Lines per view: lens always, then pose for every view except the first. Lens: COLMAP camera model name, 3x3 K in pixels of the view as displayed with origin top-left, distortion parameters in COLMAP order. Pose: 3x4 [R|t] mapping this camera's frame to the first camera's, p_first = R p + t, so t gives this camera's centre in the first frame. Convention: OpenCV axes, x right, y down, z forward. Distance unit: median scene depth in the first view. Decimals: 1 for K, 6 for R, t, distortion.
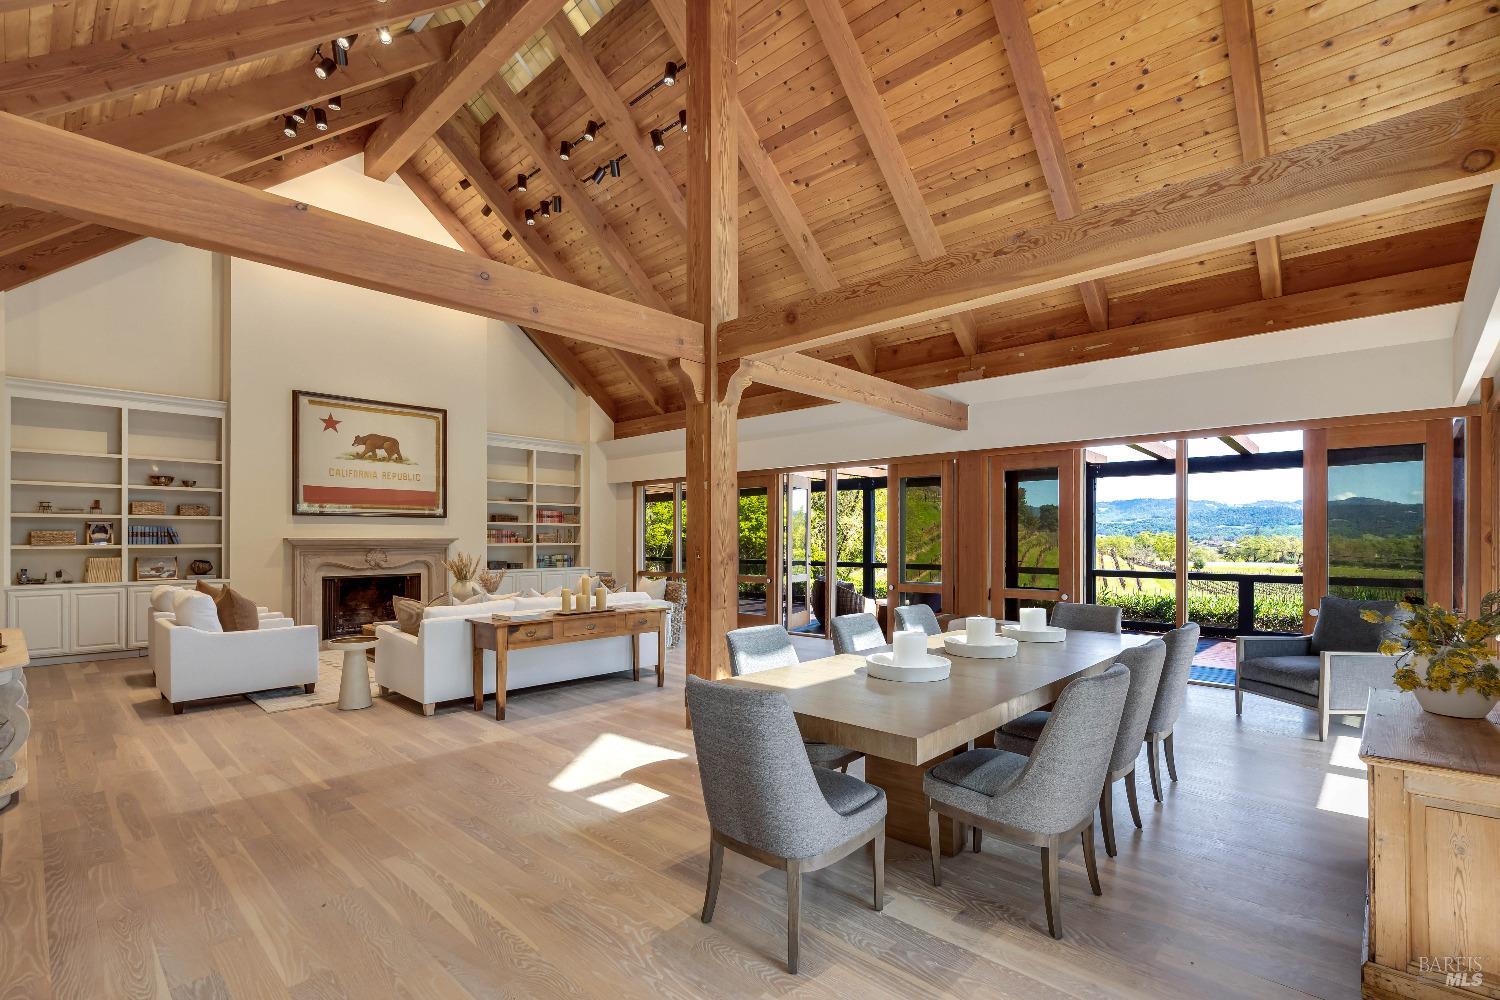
lens RADIAL K [[693.0, 0, 754.1], [0, 693.0, 538.3], [0, 0, 1]] dist [0.001045, 0.000497]
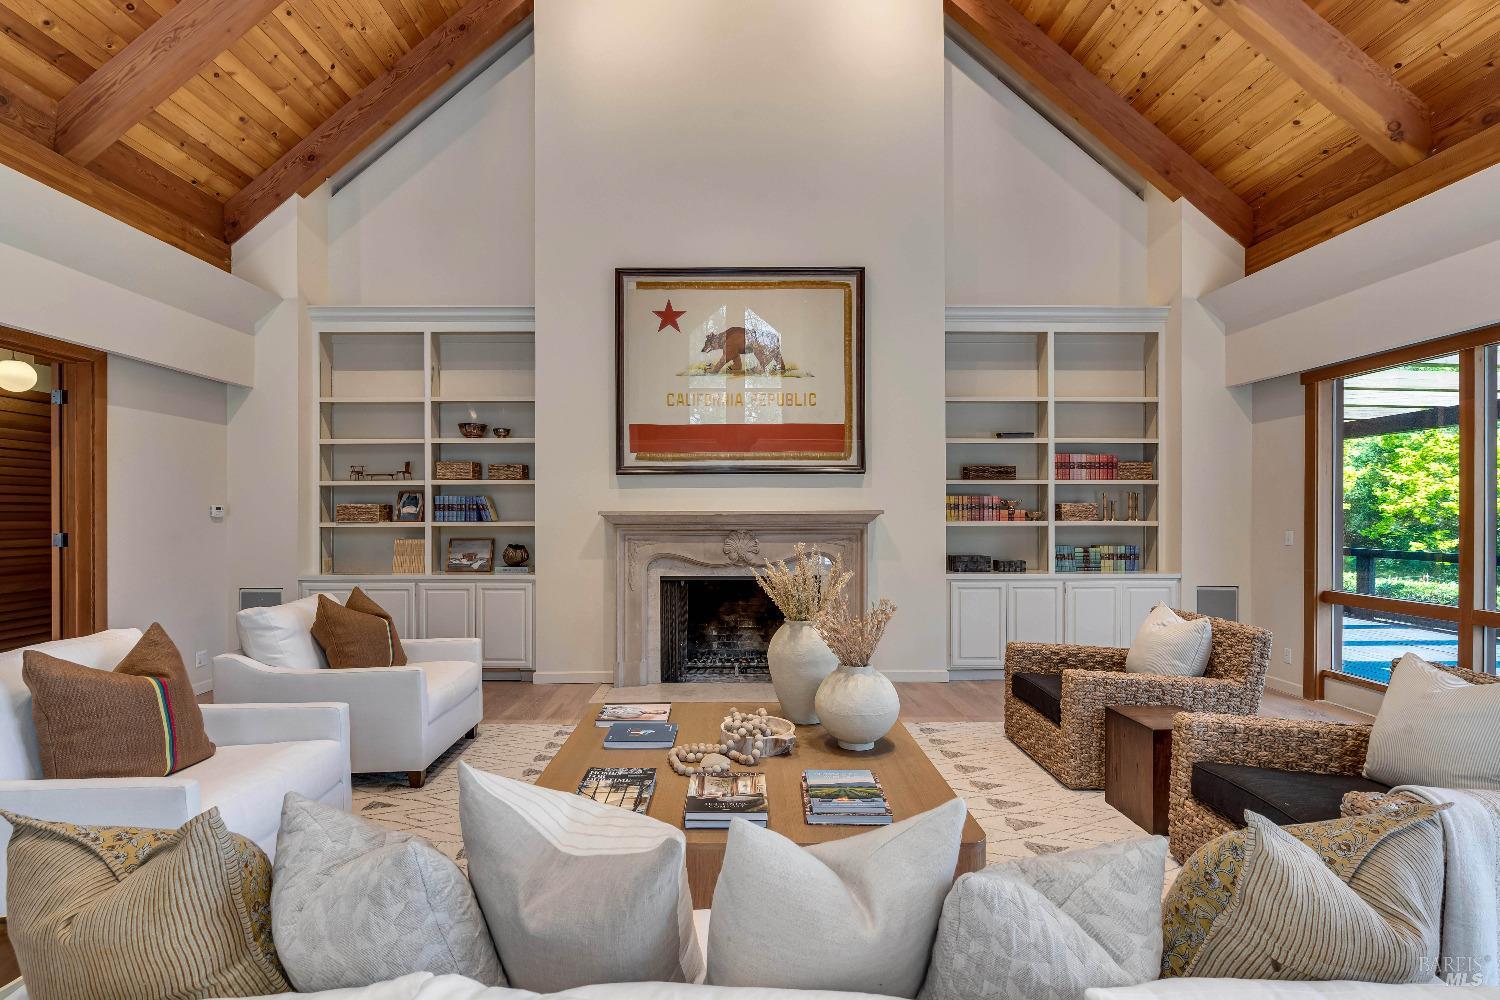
lens RADIAL K [[698.4, 0, 724.4], [0, 698.4, 511.9], [0, 0, 1]] dist [-0.000429, 0.000331]
pose [[0.684878, -0.001128, -0.728657, -0.165701], [0.002695, 0.999996, 0.000985, -0.000568], [0.728653, -0.002638, 0.684878, 0.712006]]
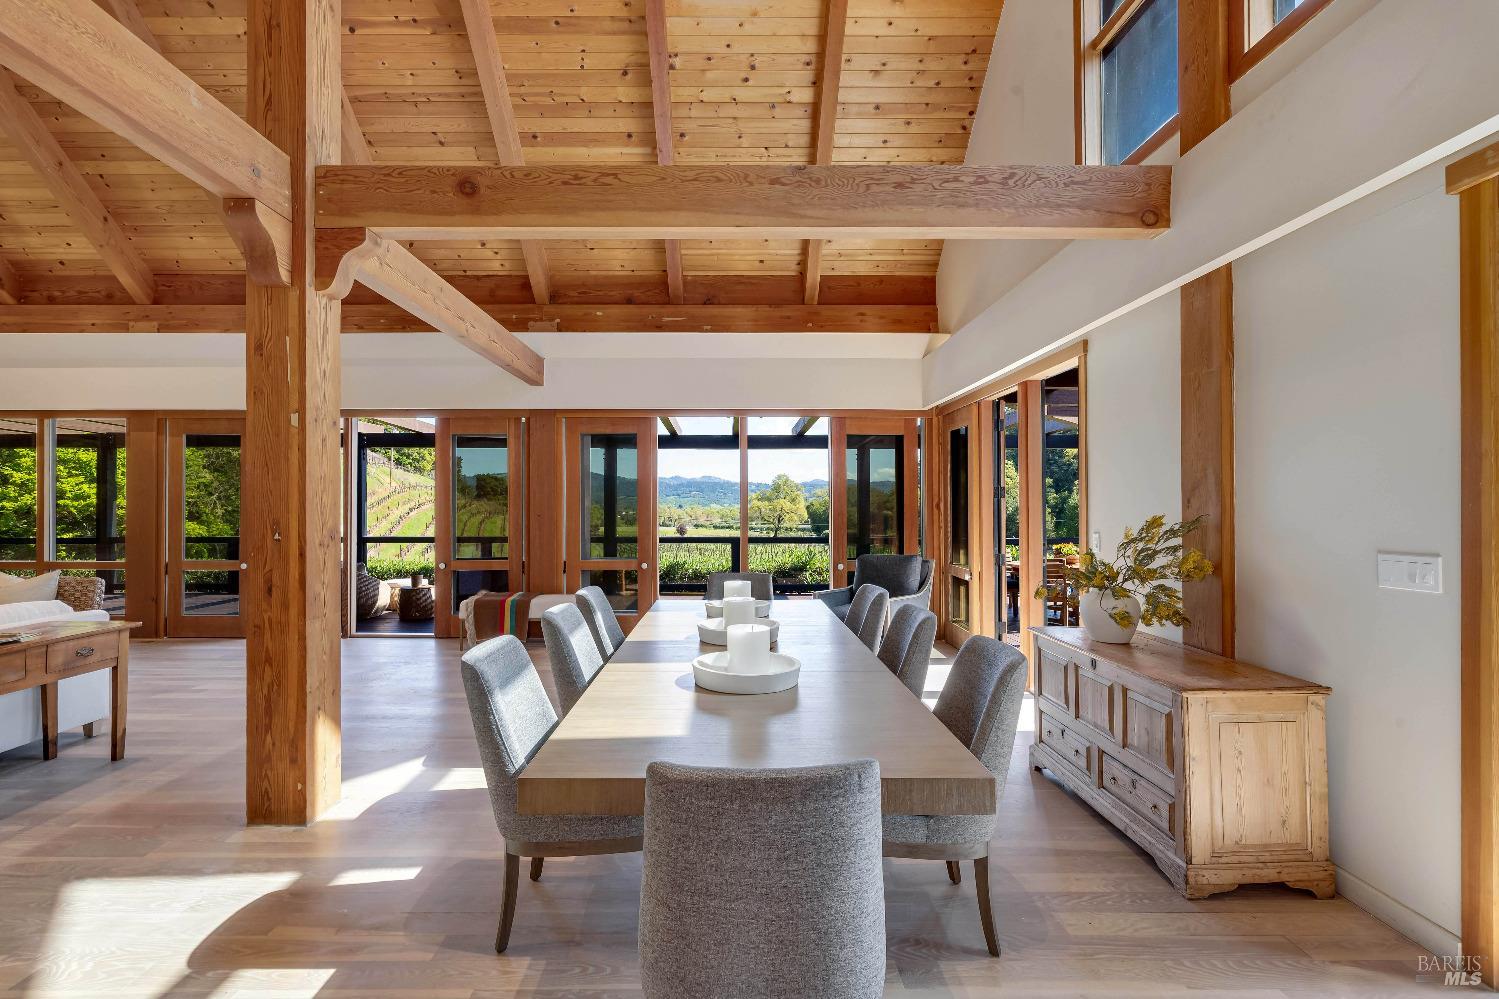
lens RADIAL K [[691.6, 0, 731.4], [0, 691.6, 503.2], [0, 0, 1]] dist [-0.002906, 0.000659]
pose [[0.727952, 0.003131, 0.685621, -0.124760], [0.000749, 0.999985, -0.005362, 0.000734], [-0.685628, 0.004417, 0.727939, 0.173452]]
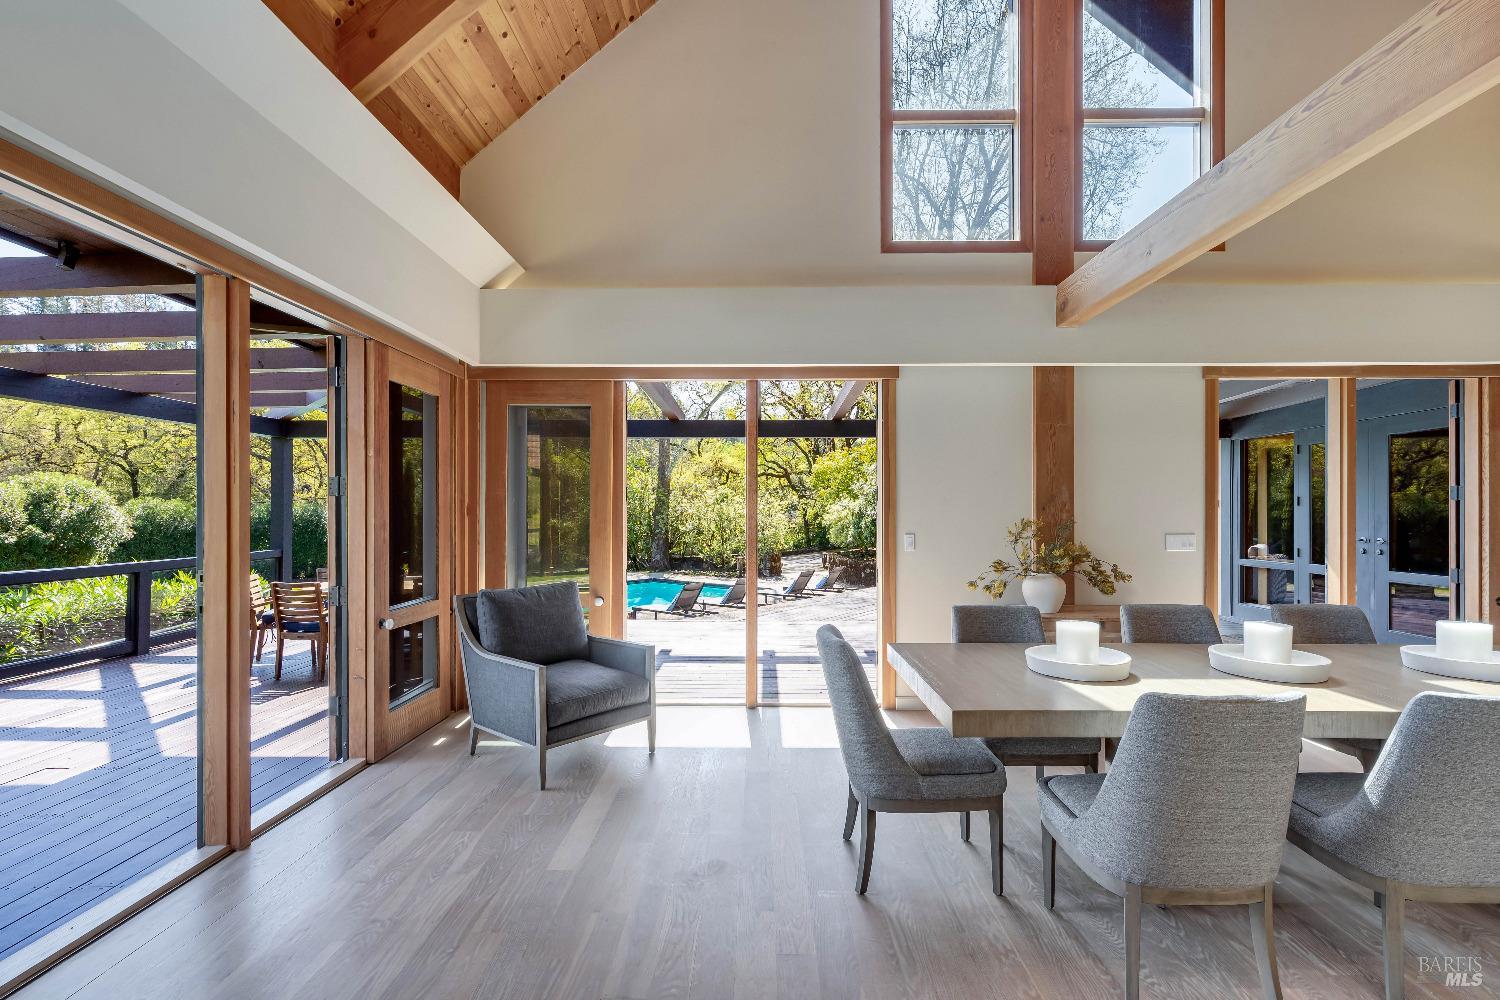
lens RADIAL K [[698.4, 0, 724.4], [0, 698.4, 511.9], [0, 0, 1]] dist [-0.000429, 0.000331]
pose [[-0.647103, 0.000074, 0.762402, 0.064670], [-0.001230, 0.999999, -0.001140, 0.002325], [-0.762401, -0.001676, -0.647102, 0.854965]]
